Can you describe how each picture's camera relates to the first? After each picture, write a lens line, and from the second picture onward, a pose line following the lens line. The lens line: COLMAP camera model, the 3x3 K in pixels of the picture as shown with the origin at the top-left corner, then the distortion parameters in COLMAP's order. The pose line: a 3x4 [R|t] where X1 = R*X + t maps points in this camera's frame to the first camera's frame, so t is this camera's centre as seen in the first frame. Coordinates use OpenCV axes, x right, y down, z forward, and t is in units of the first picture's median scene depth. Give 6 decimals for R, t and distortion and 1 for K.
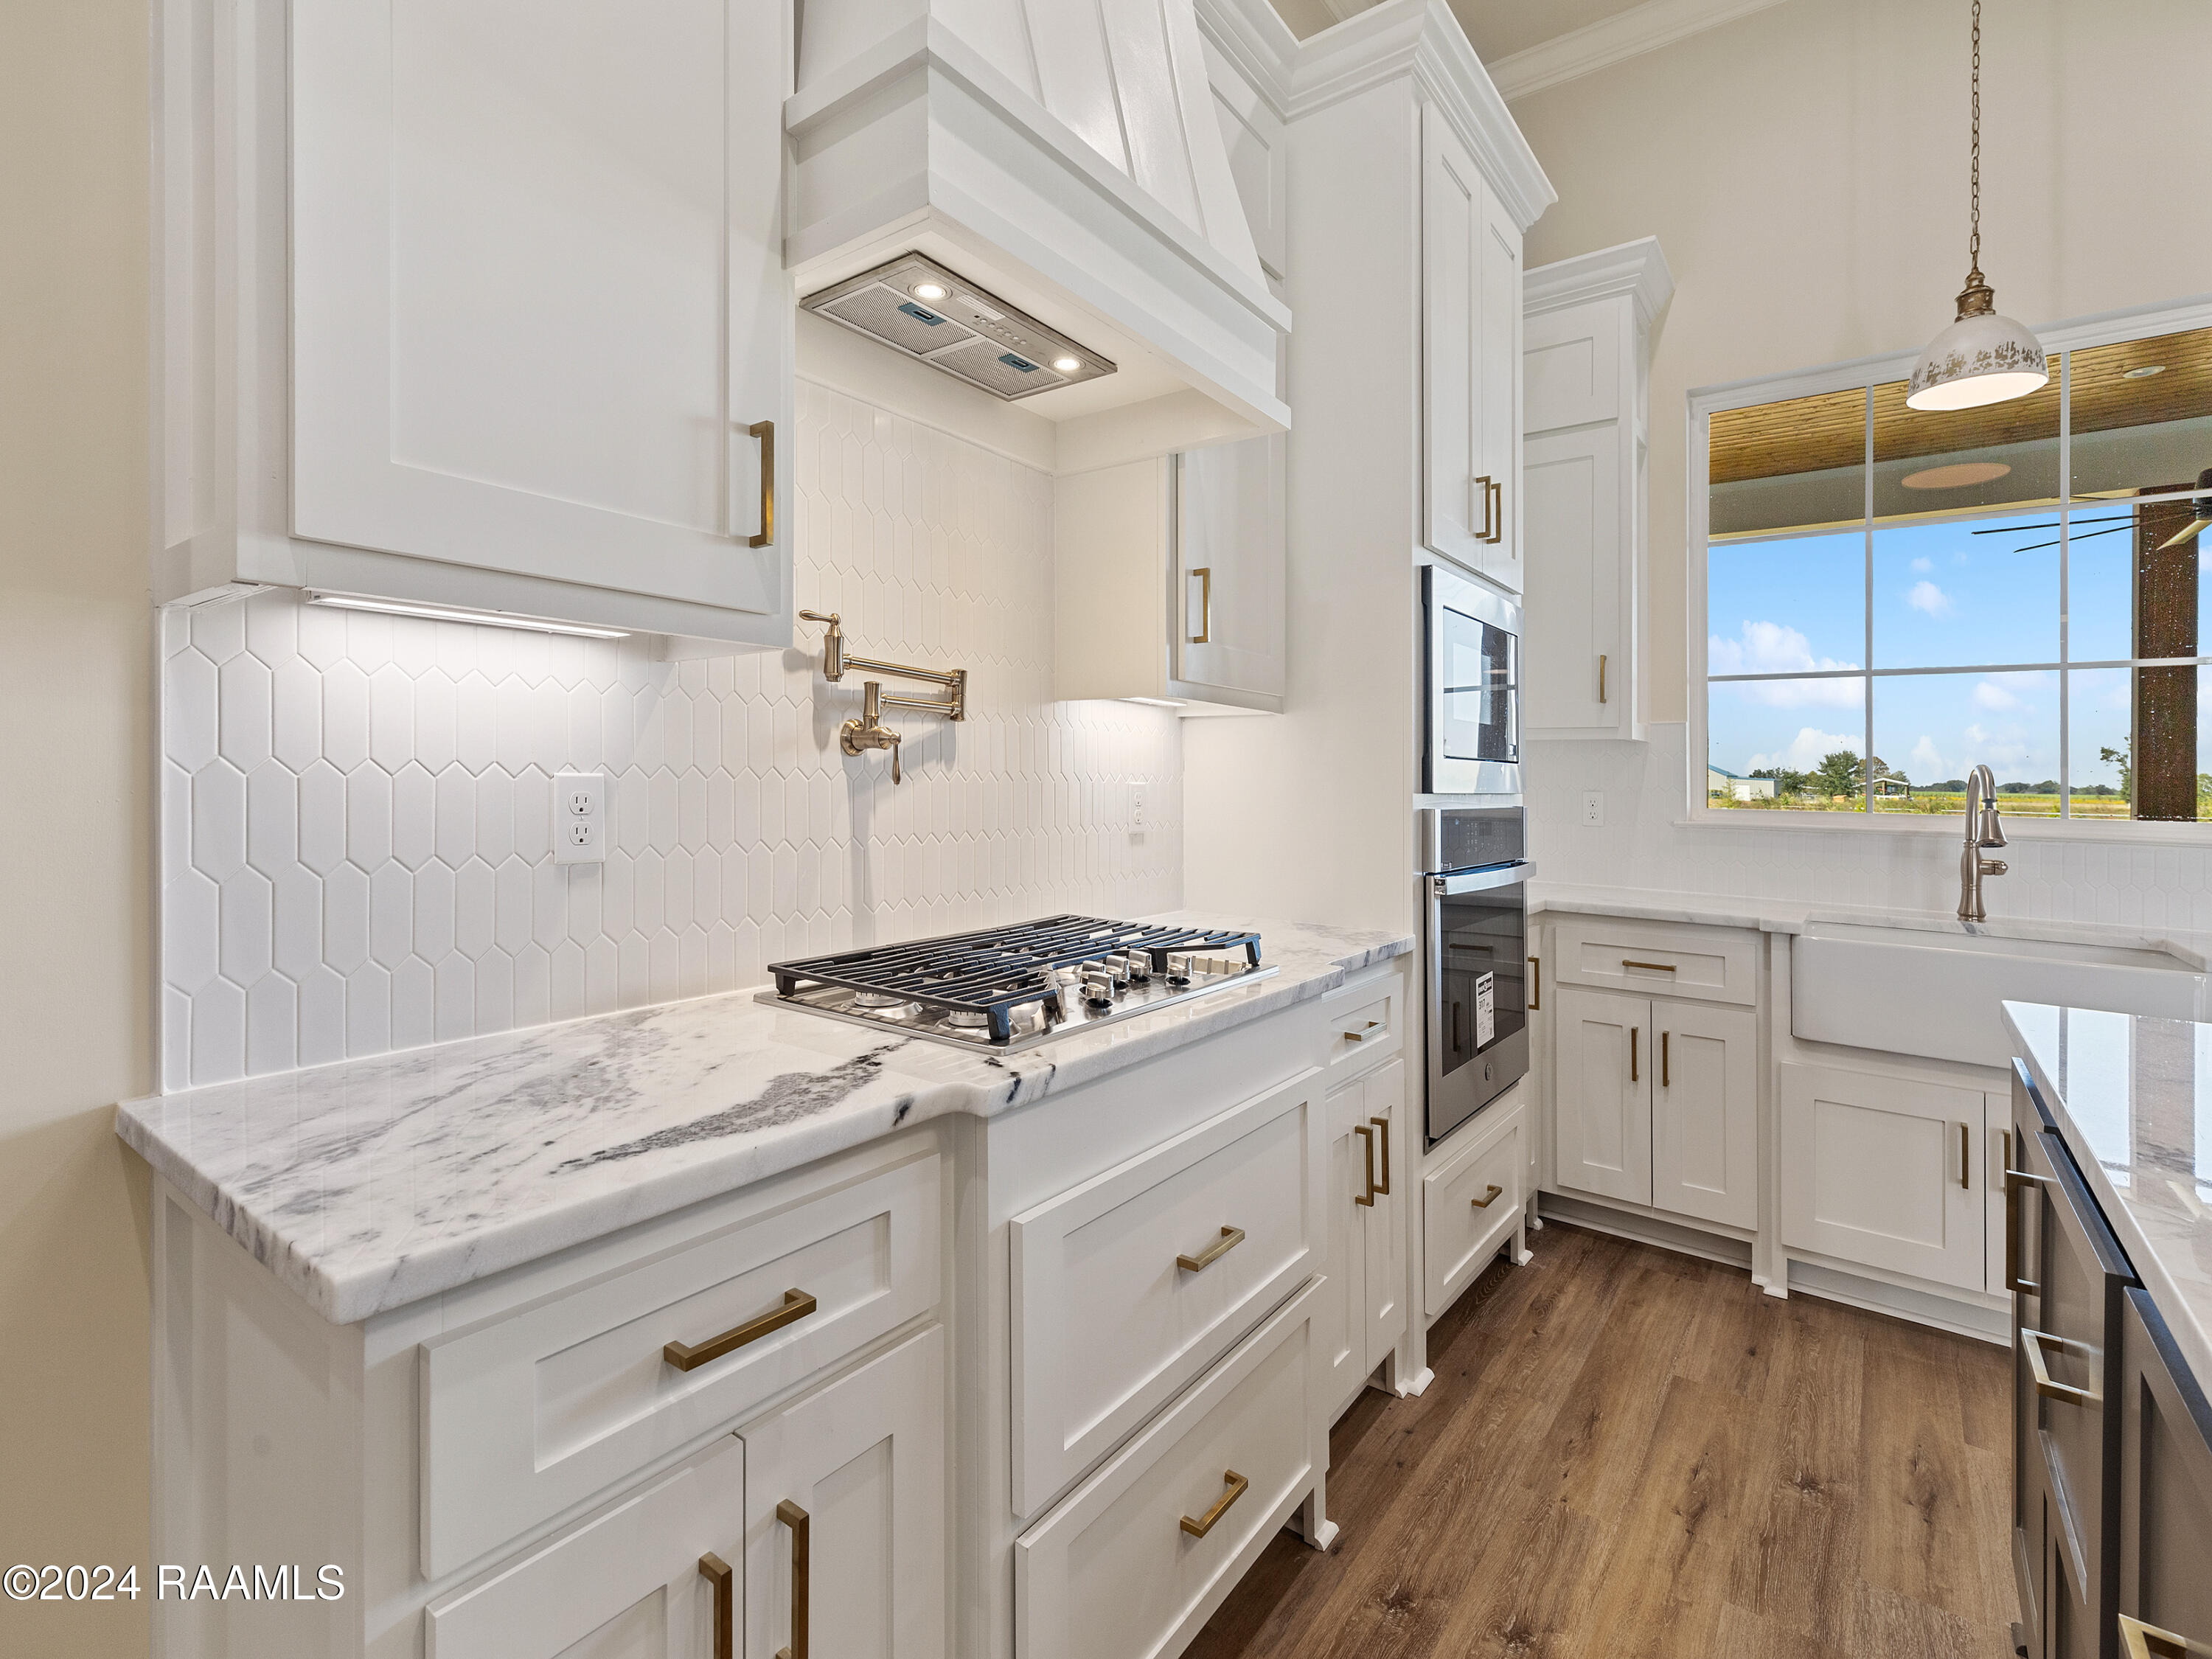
lens RADIAL K [[1039.4, 0, 1106.0], [0, 1039.4, 782.6], [0, 0, 1]] dist [0.003772, 0.000798]
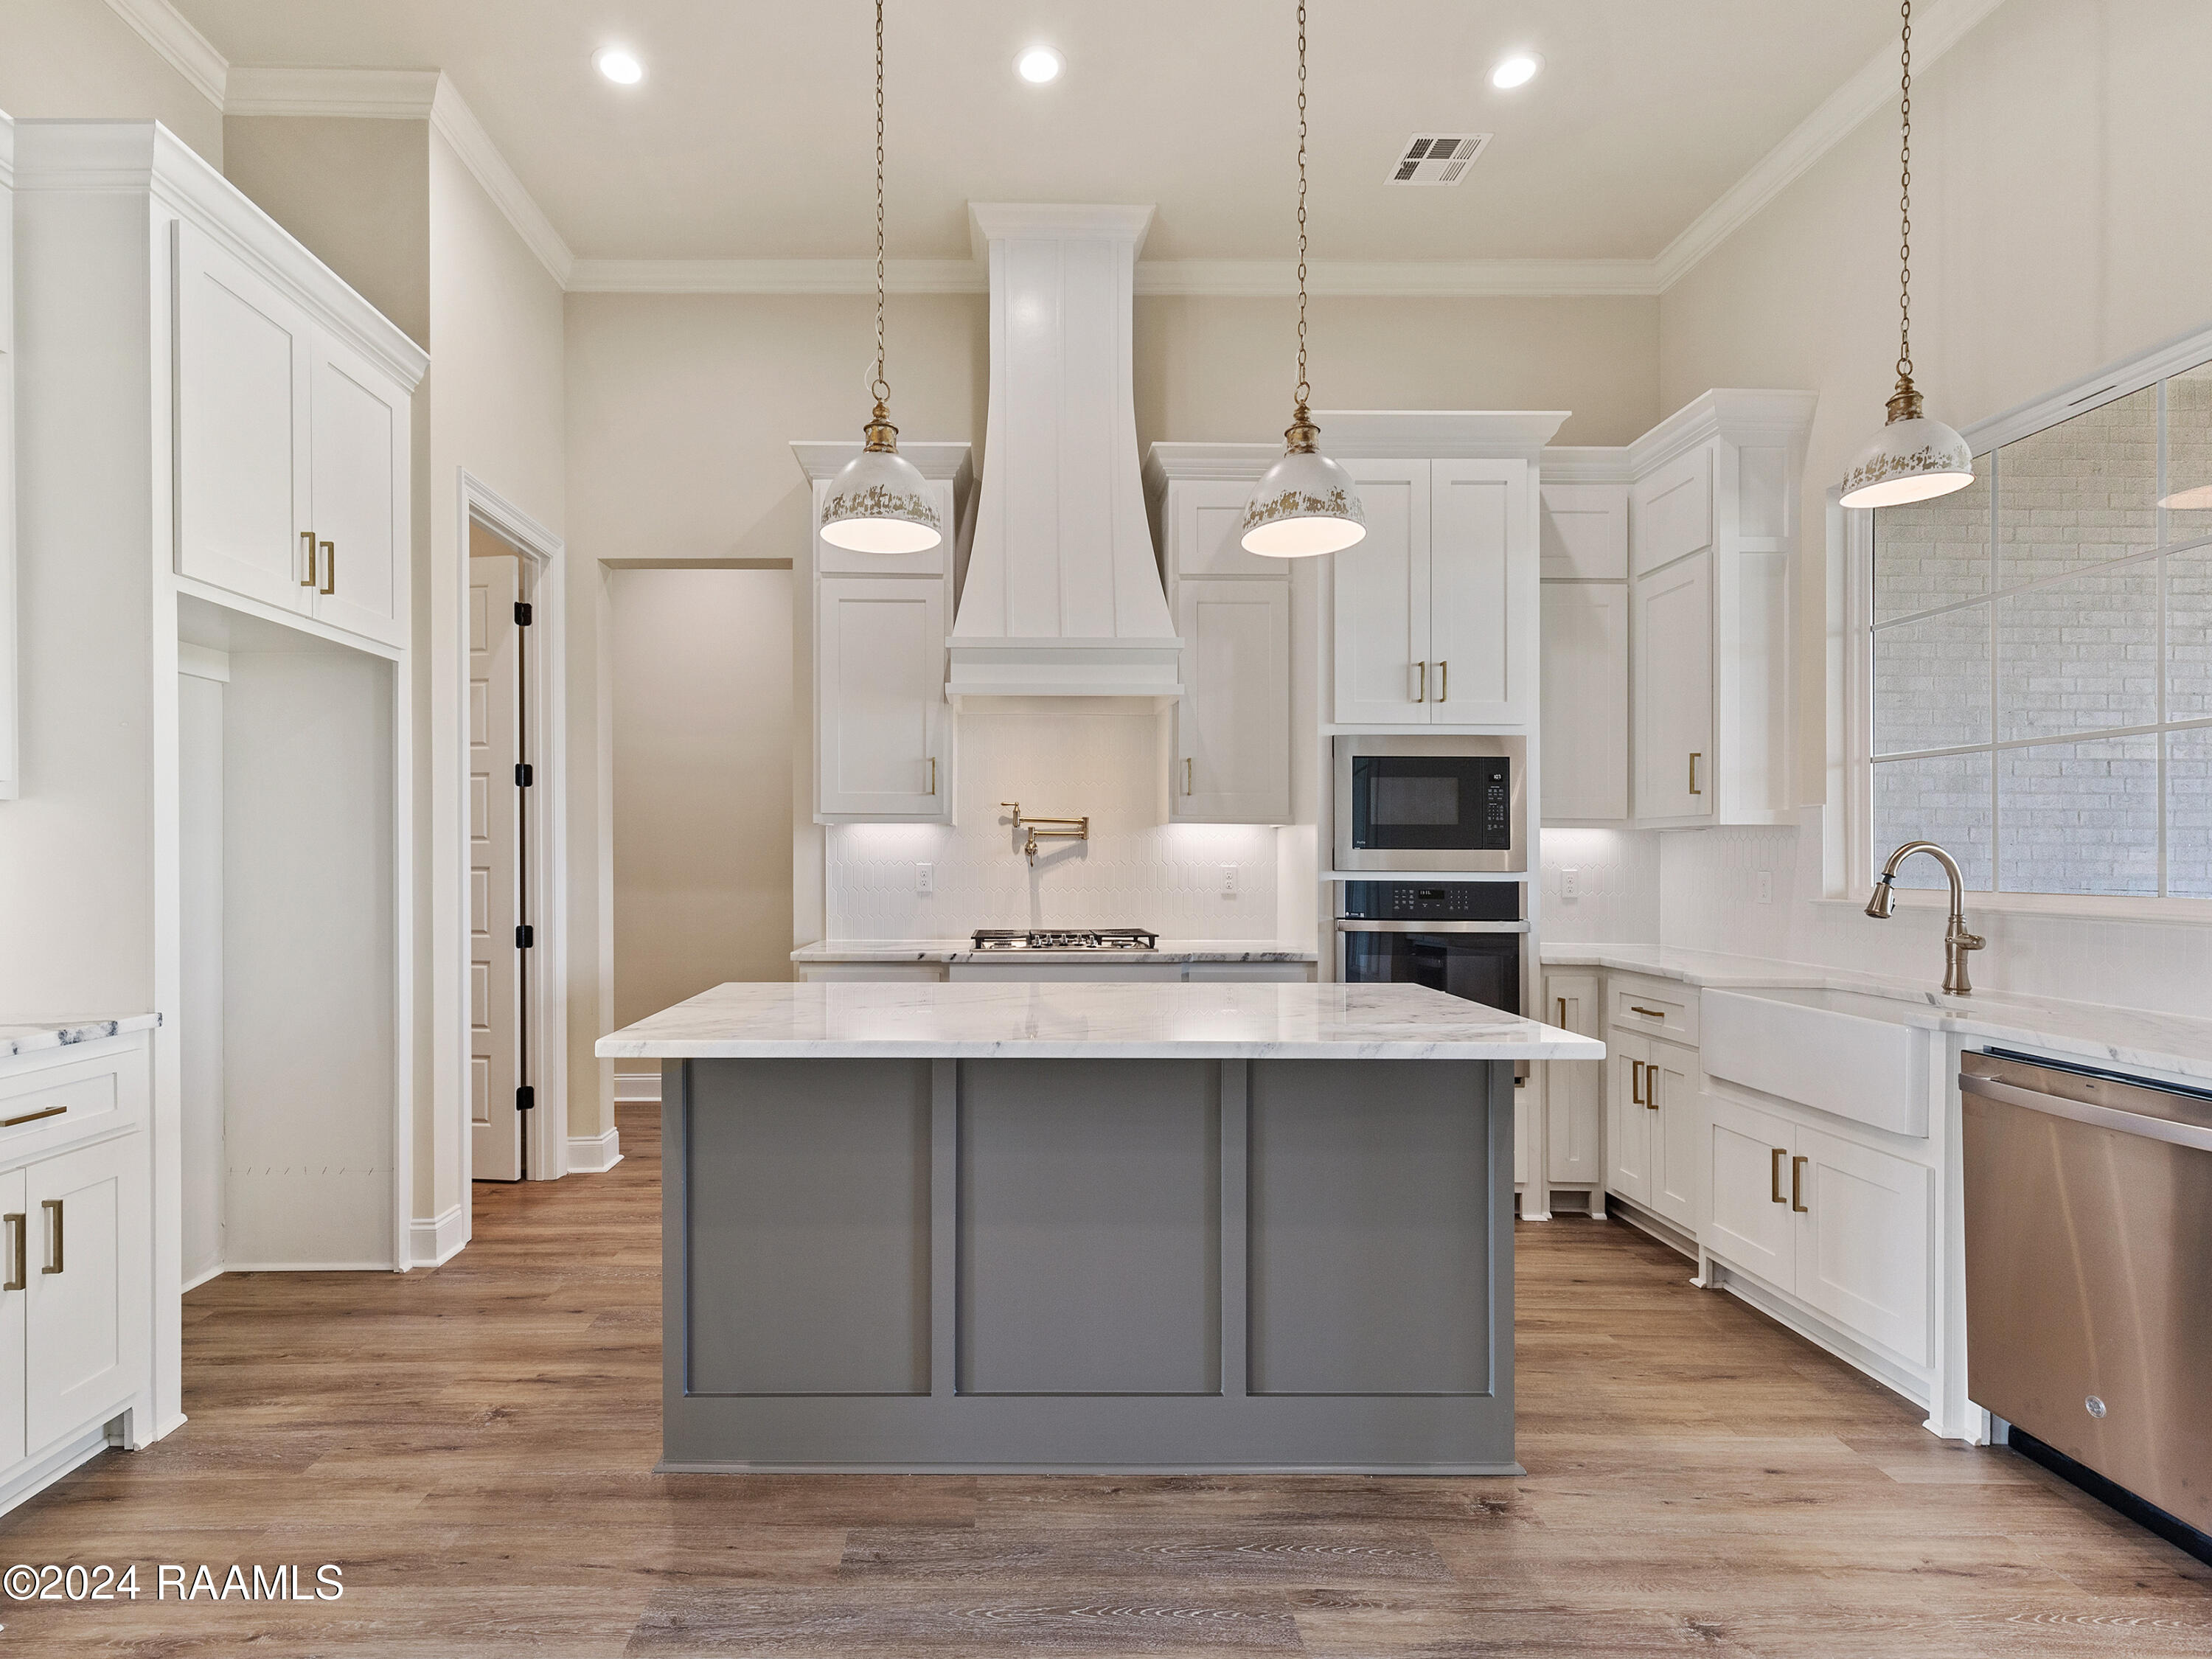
lens RADIAL K [[1039.6, 0, 1016.2], [0, 1039.6, 860.4], [0, 0, 1]] dist [0.009521, -0.000476]
pose [[0.603382, -0.015411, -0.797304, 1.503549], [0.002807, 0.999848, -0.017201, 0.024539], [0.797448, 0.008141, 0.603333, -0.476386]]
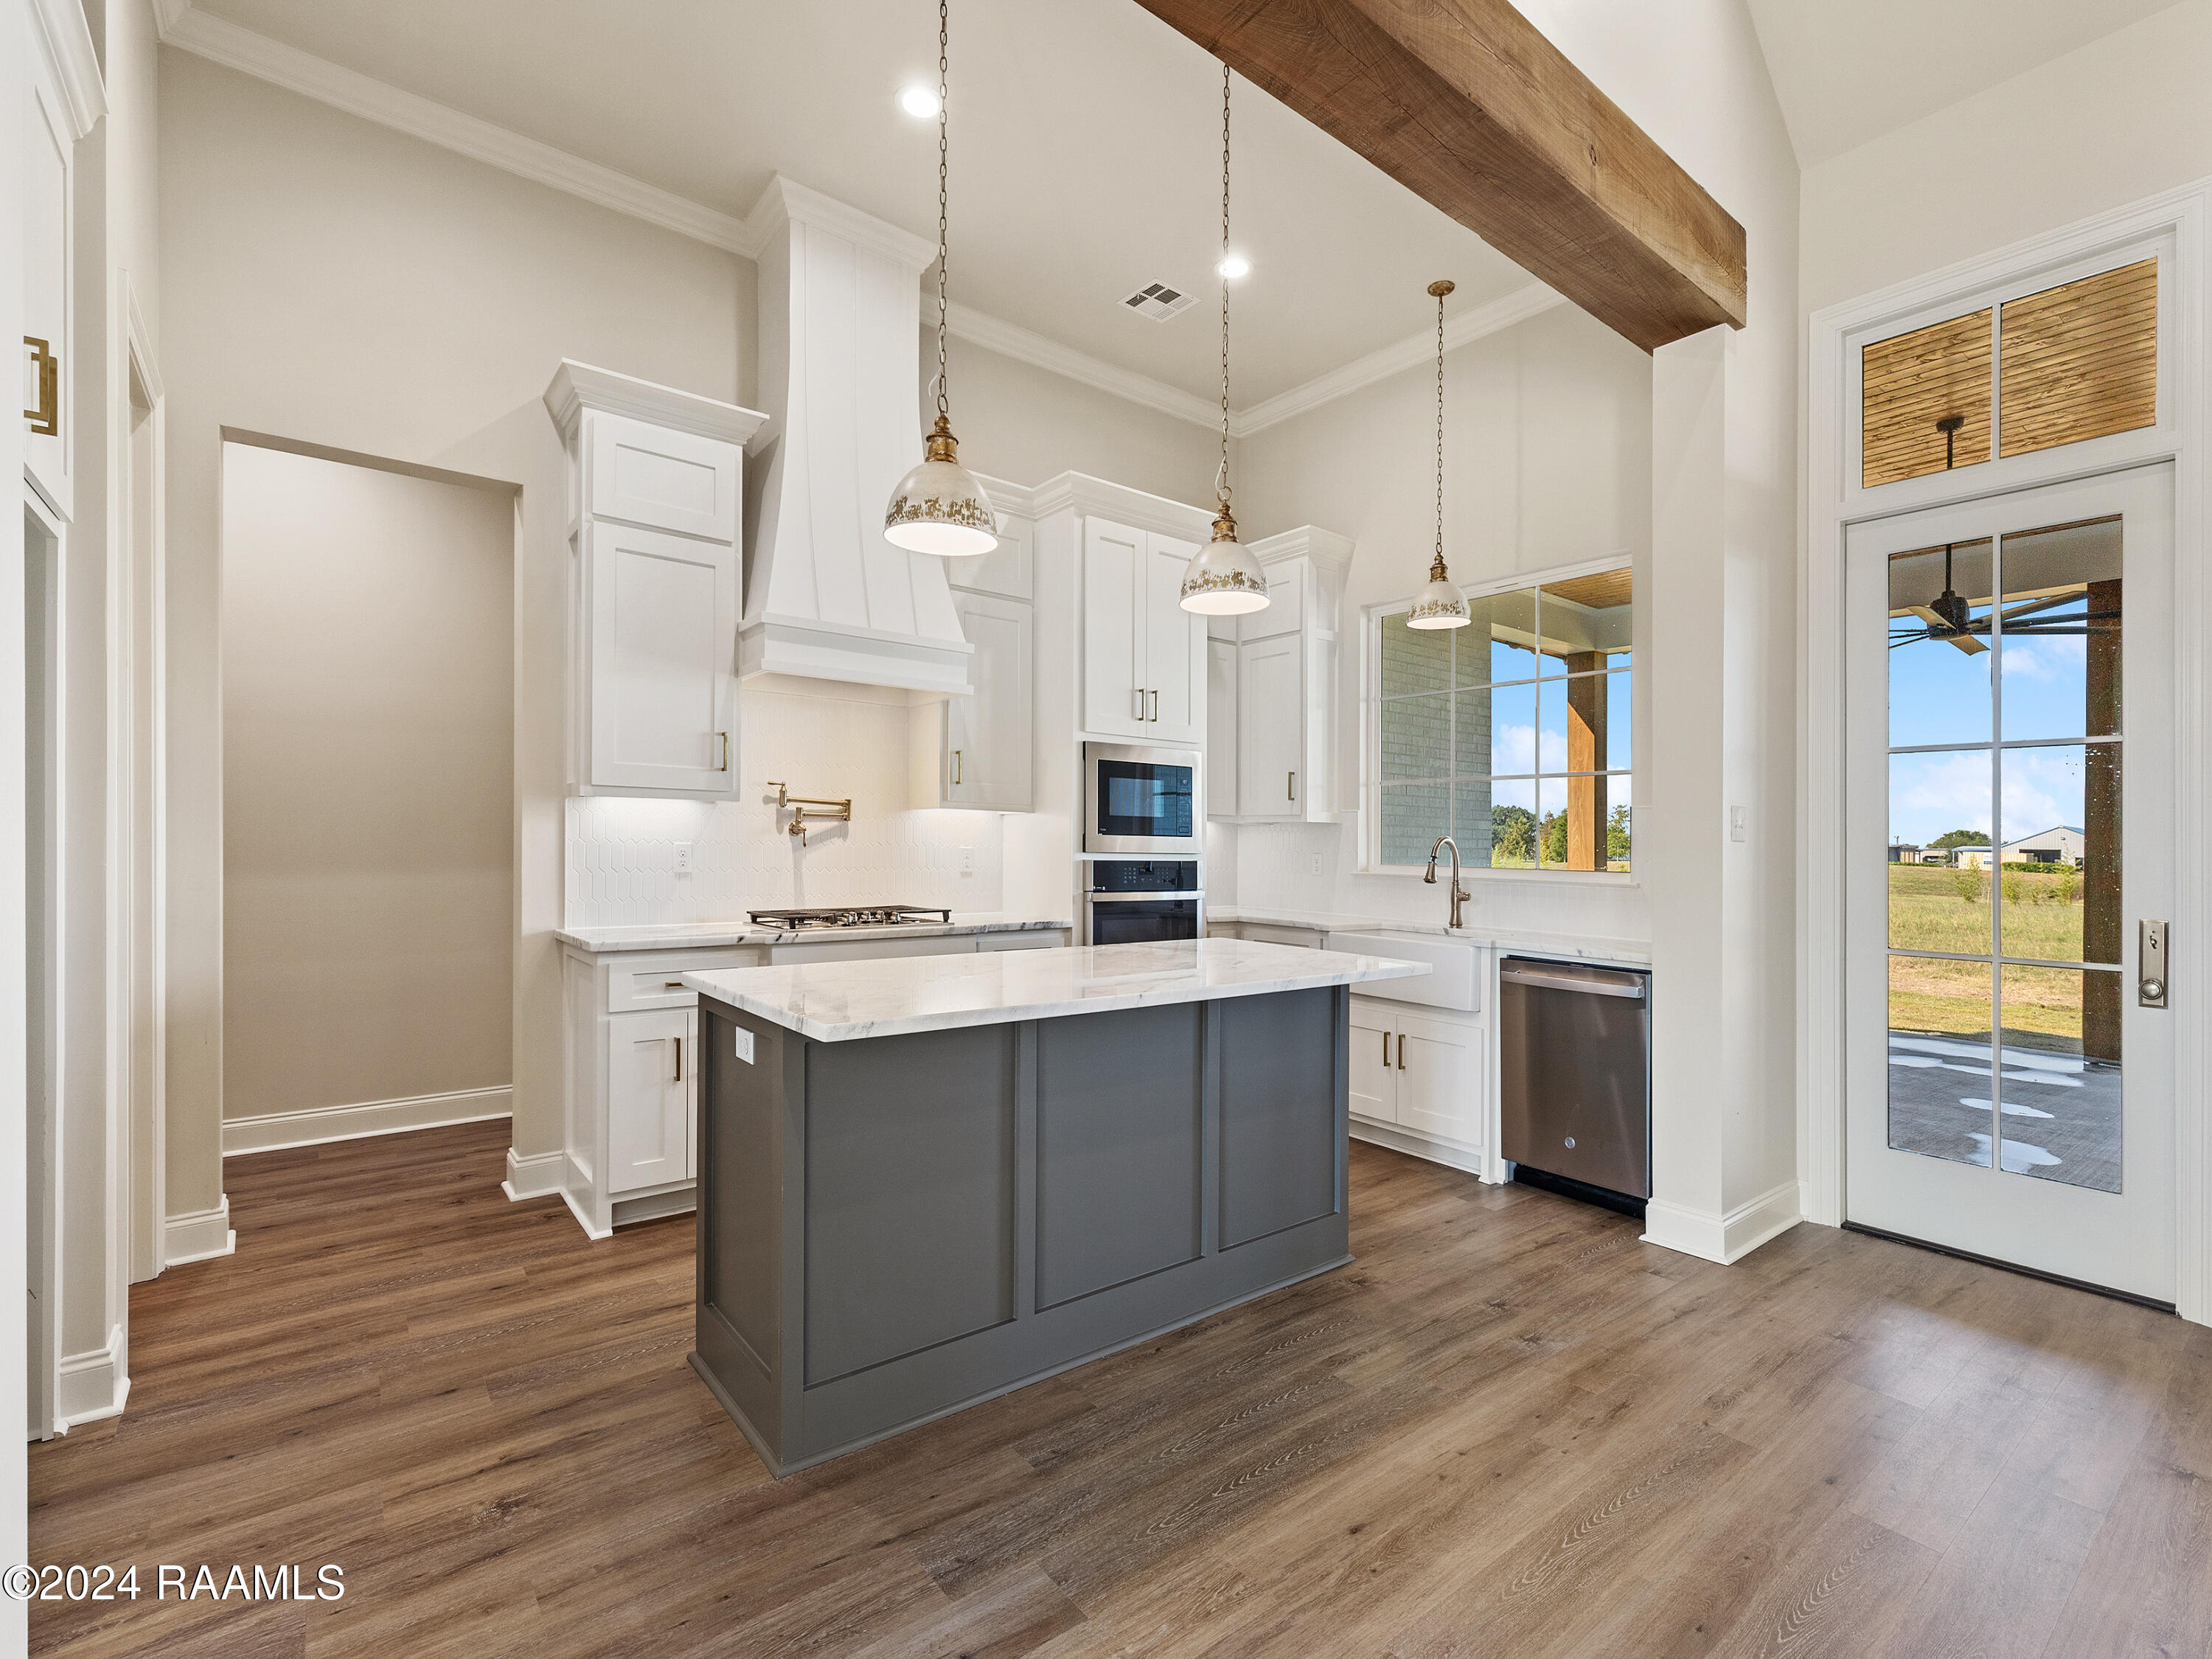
lens RADIAL K [[1021.5, 0, 1110.9], [0, 1021.5, 835.8], [0, 0, 1]] dist [0.008813, -0.000269]
pose [[0.967341, -0.005486, -0.253419, 0.974425], [0.000559, 0.999810, -0.019510, 0.019984], [0.253477, 0.018731, 0.967160, -1.044729]]
